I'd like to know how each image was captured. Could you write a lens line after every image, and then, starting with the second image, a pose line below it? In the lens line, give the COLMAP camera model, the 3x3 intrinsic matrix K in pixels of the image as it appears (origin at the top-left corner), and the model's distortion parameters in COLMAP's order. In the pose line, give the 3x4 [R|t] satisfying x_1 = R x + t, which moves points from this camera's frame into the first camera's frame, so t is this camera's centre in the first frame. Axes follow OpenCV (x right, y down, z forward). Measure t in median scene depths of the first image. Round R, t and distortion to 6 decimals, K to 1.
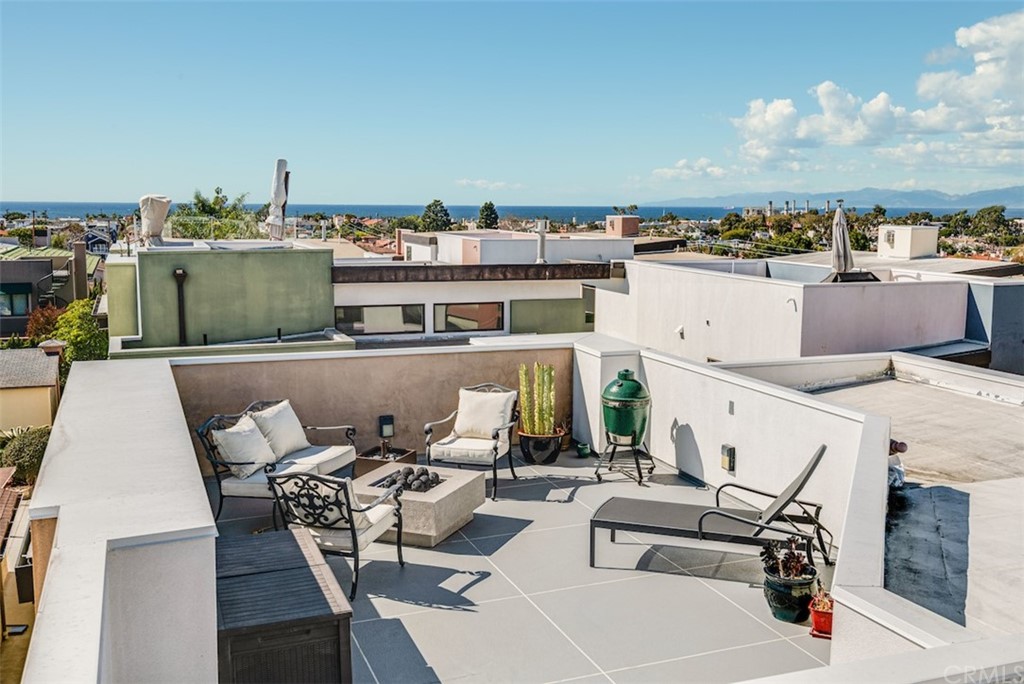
lens RADIAL K [[1009.2, 0, 577.0], [0, 1009.2, 330.1], [0, 0, 1]] dist [0.013122, 0.000000]
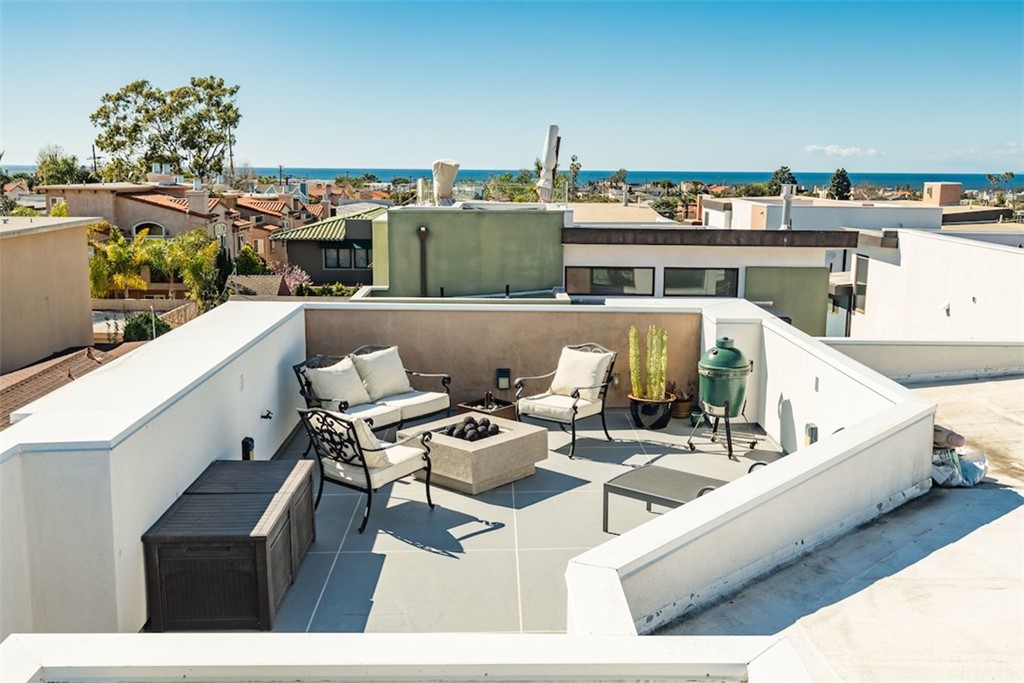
lens RADIAL K [[1009.2, 0, 569.0], [0, 1009.2, 327.2], [0, 0, 1]] dist [0.013122, 0.000000]
pose [[0.939570, 0.054907, -0.337926, 0.218592], [-0.045027, 0.998300, 0.037013, 0.000869], [0.339384, -0.019560, 0.940445, 0.049874]]
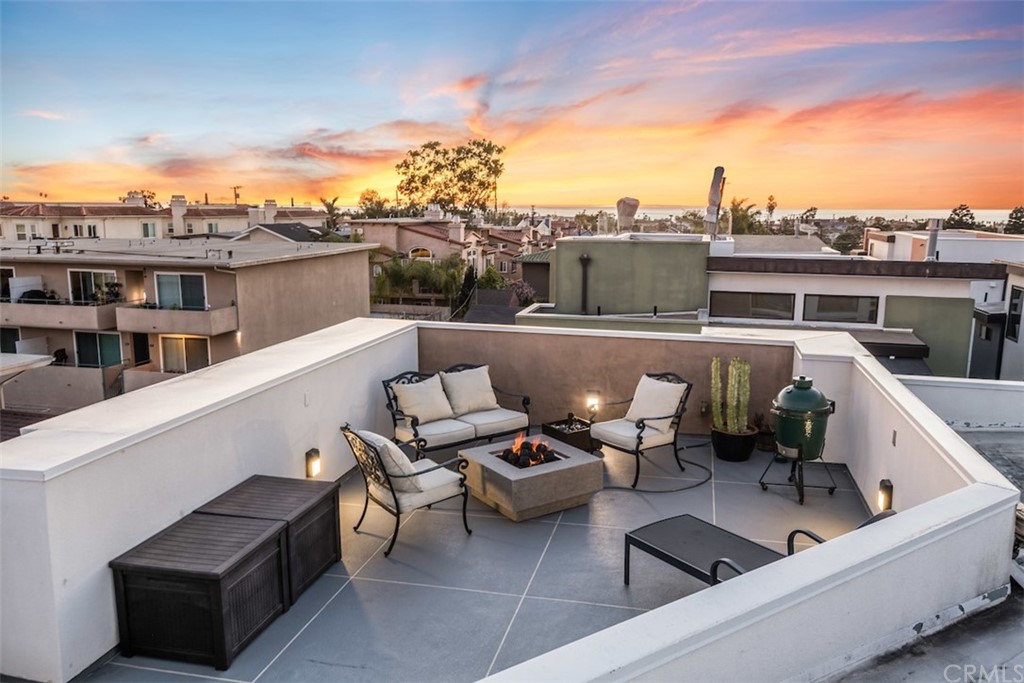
lens RADIAL K [[791.3, 0, 539.4], [0, 791.3, 334.5], [0, 0, 1]] dist [0.027453, -0.020603]
pose [[0.809763, 0.092704, -0.579387, 0.251669], [-0.073616, 0.995689, 0.056427, -0.019613], [0.582120, -0.003040, 0.813097, 0.265318]]
